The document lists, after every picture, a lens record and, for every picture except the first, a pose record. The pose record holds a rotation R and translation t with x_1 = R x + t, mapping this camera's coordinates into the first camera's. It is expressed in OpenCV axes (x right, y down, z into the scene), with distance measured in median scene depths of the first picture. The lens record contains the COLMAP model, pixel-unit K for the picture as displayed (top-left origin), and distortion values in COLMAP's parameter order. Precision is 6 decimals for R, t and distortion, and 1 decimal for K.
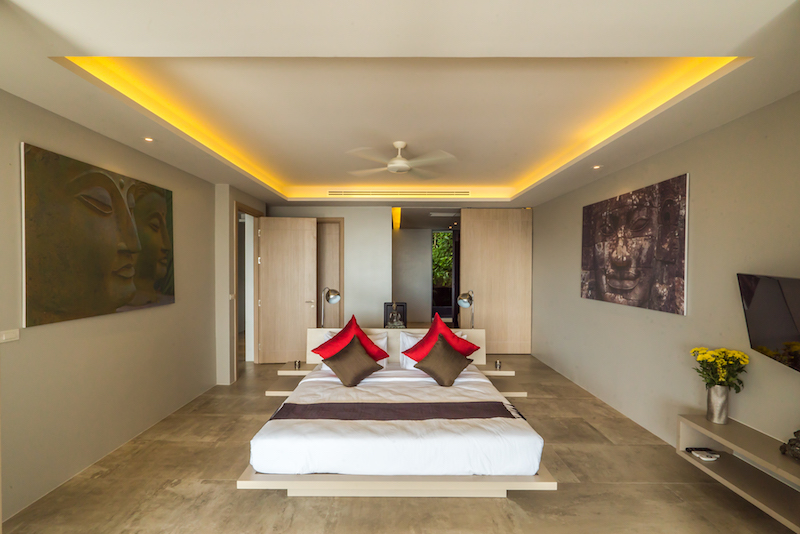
lens RADIAL K [[376.7, 0, 392.5], [0, 376.7, 273.3], [0, 0, 1]] dist [-0.003337, 0.000275]
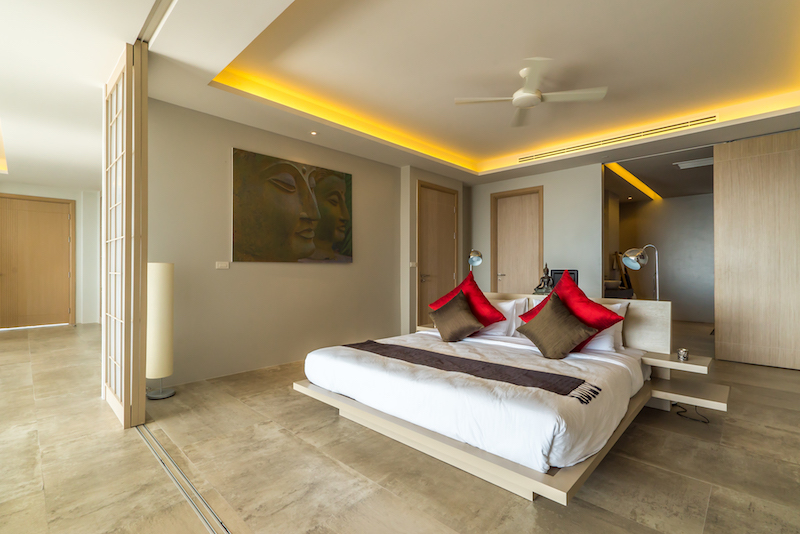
lens RADIAL K [[369.8, 0, 395.3], [0, 369.8, 266.8], [0, 0, 1]] dist [-0.000826, 0.000209]
pose [[0.722888, -0.004286, -0.690952, 0.415936], [-0.011956, 0.999753, -0.018709, 0.125165], [0.690862, 0.021786, 0.722659, 0.226854]]
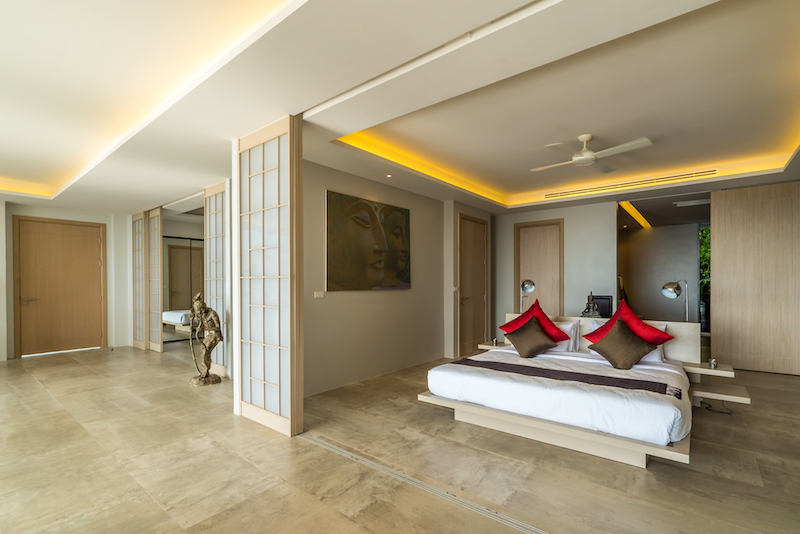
lens RADIAL K [[373.5, 0, 402.6], [0, 373.5, 284.9], [0, 0, 1]] dist [-0.001857, 0.000330]
pose [[0.785365, -0.001143, -0.619032, 0.287355], [-0.005921, 0.999939, -0.009358, 0.085340], [0.619005, 0.011015, 0.785310, -0.126967]]
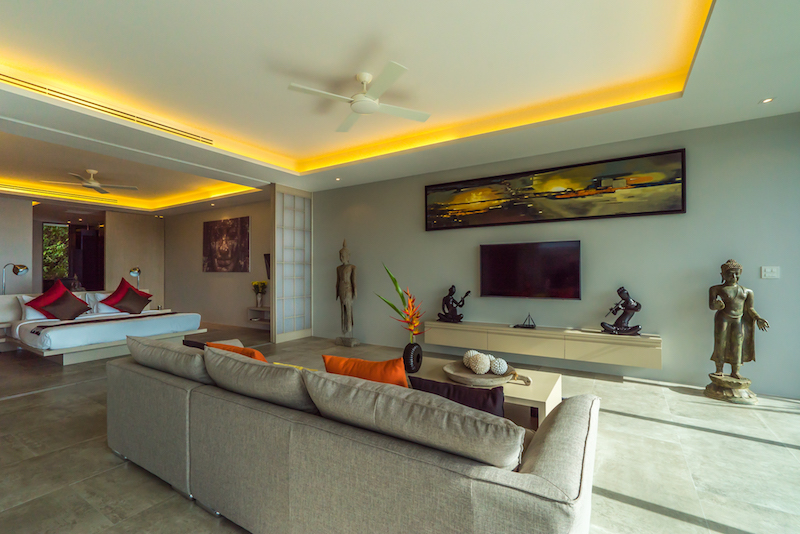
lens RADIAL K [[360.9, 0, 400.0], [0, 360.9, 267.0], [0, 0, 1]] dist [-0.002071, 0.000743]
pose [[0.518084, 0.003574, 0.855322, -0.666794], [0.019846, 0.999672, -0.016199, 0.118327], [-0.855099, 0.025367, 0.517843, -0.965361]]
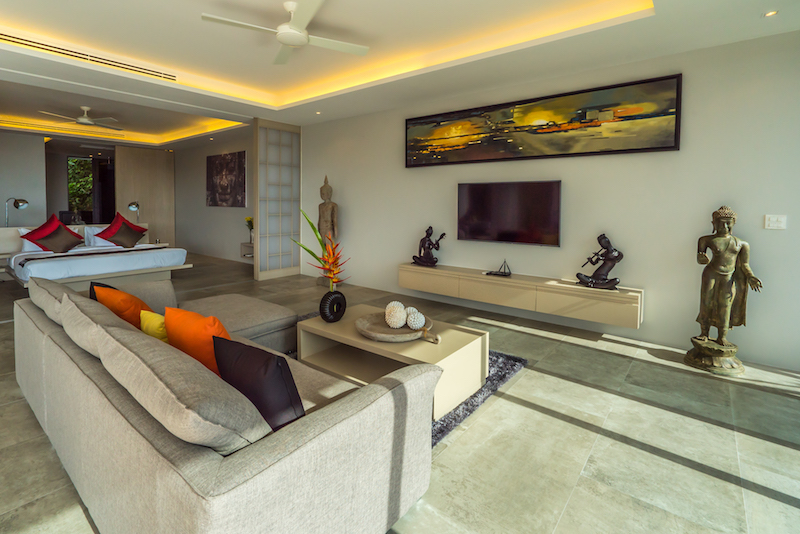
lens RADIAL K [[377.8, 0, 407.2], [0, 377.8, 215.0], [0, 0, 1]] dist [0.002689, 0.000407]
pose [[0.606747, -0.022919, 0.794565, -0.491661], [0.006304, 0.999692, 0.024022, 0.093850], [-0.794870, -0.009566, 0.606704, -1.189145]]
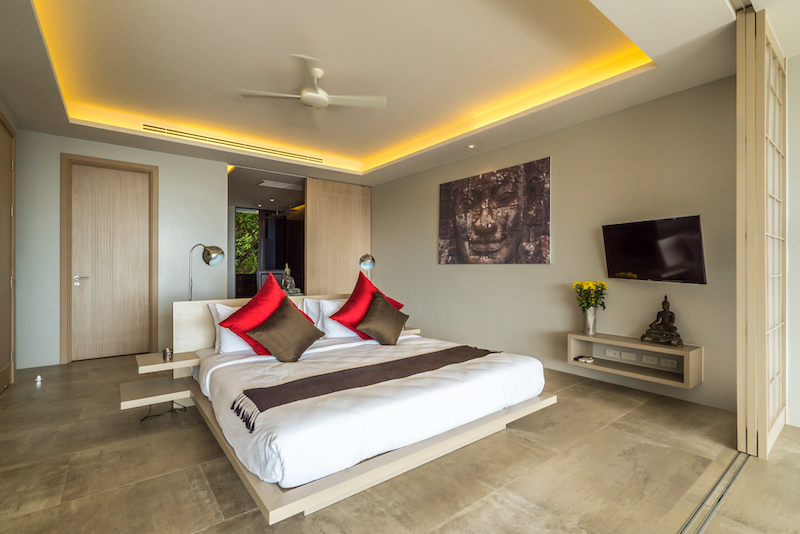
lens RADIAL K [[371.8, 0, 400.0], [0, 371.8, 267.0], [0, 0, 1]] dist [-0.004450, 0.000195]
pose [[0.782404, -0.001065, 0.622770, -0.389751], [0.011479, 0.999853, -0.012712, 0.116279], [-0.622665, 0.017095, 0.782302, 0.266688]]
